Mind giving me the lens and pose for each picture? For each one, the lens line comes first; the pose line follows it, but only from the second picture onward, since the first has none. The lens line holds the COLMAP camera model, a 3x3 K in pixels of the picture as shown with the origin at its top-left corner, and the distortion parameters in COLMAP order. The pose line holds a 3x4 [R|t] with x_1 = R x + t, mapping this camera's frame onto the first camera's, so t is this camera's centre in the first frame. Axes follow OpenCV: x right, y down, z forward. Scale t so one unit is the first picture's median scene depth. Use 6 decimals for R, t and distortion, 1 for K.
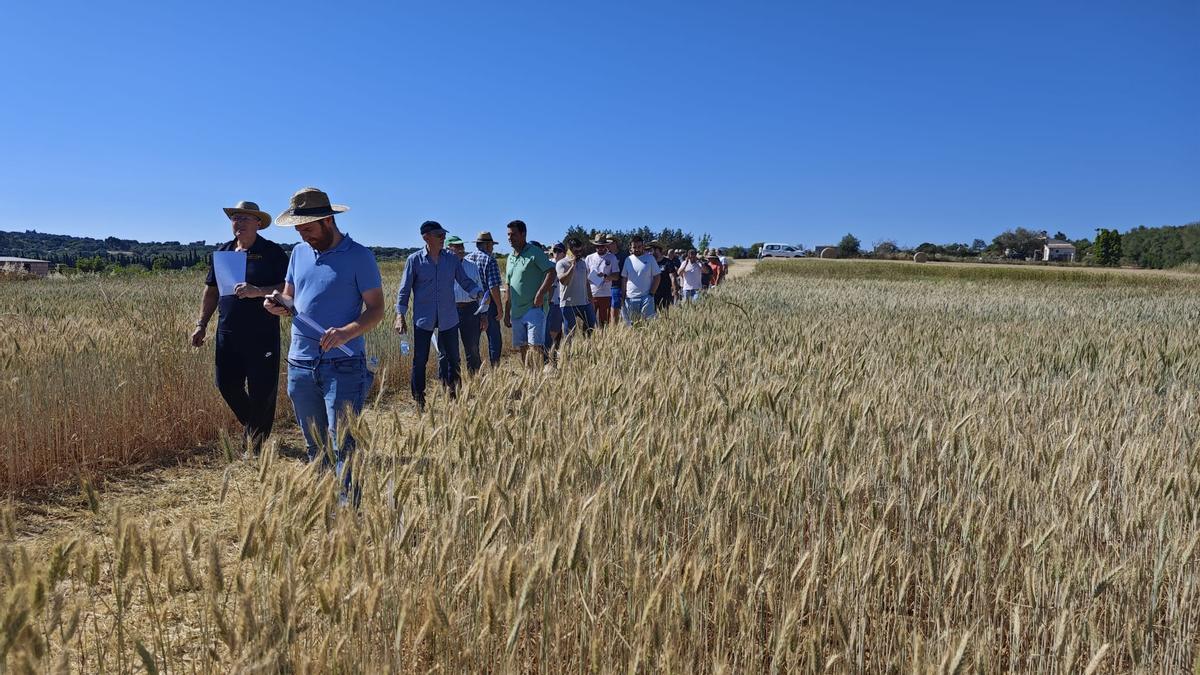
lens RADIAL K [[984.3, 0, 599.6], [0, 984.3, 337.9], [0, 0, 1]] dist [0.010844, 0.012457]
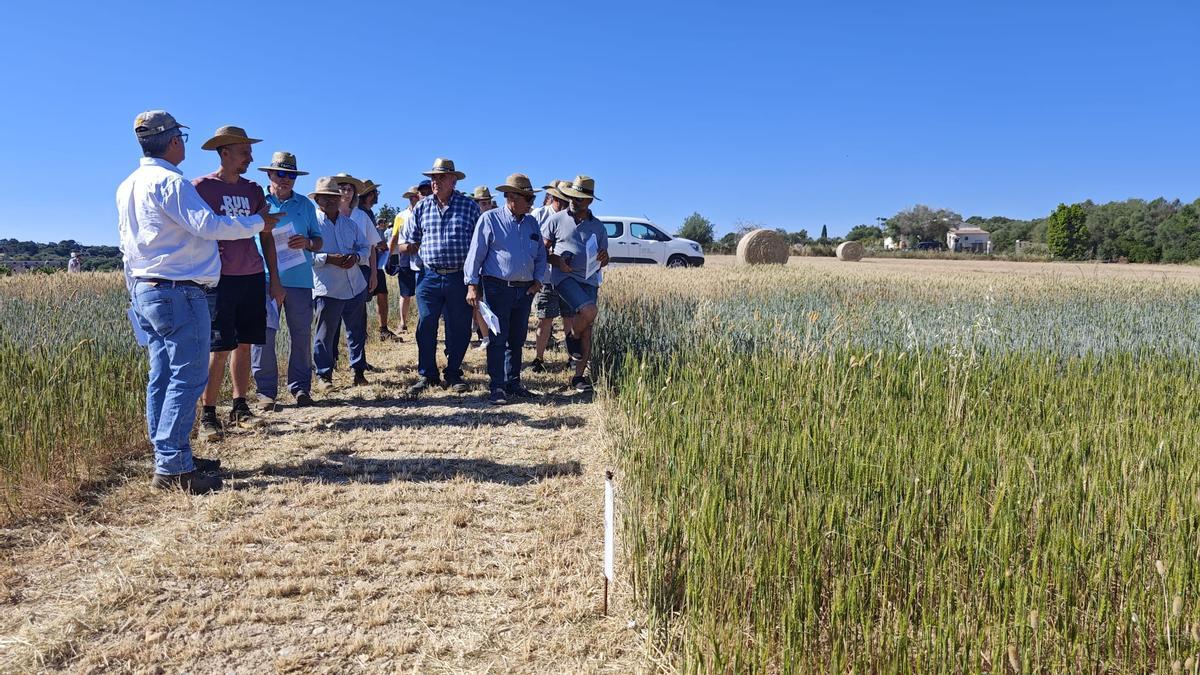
lens RADIAL K [[984.3, 0, 603.2], [0, 984.3, 336.8], [0, 0, 1]] dist [0.010844, 0.012457]
pose [[0.979220, -0.030905, 0.200430, 0.066254], [0.029665, 0.999518, 0.009189, -0.035289], [-0.200617, -0.003053, 0.979665, 0.403061]]
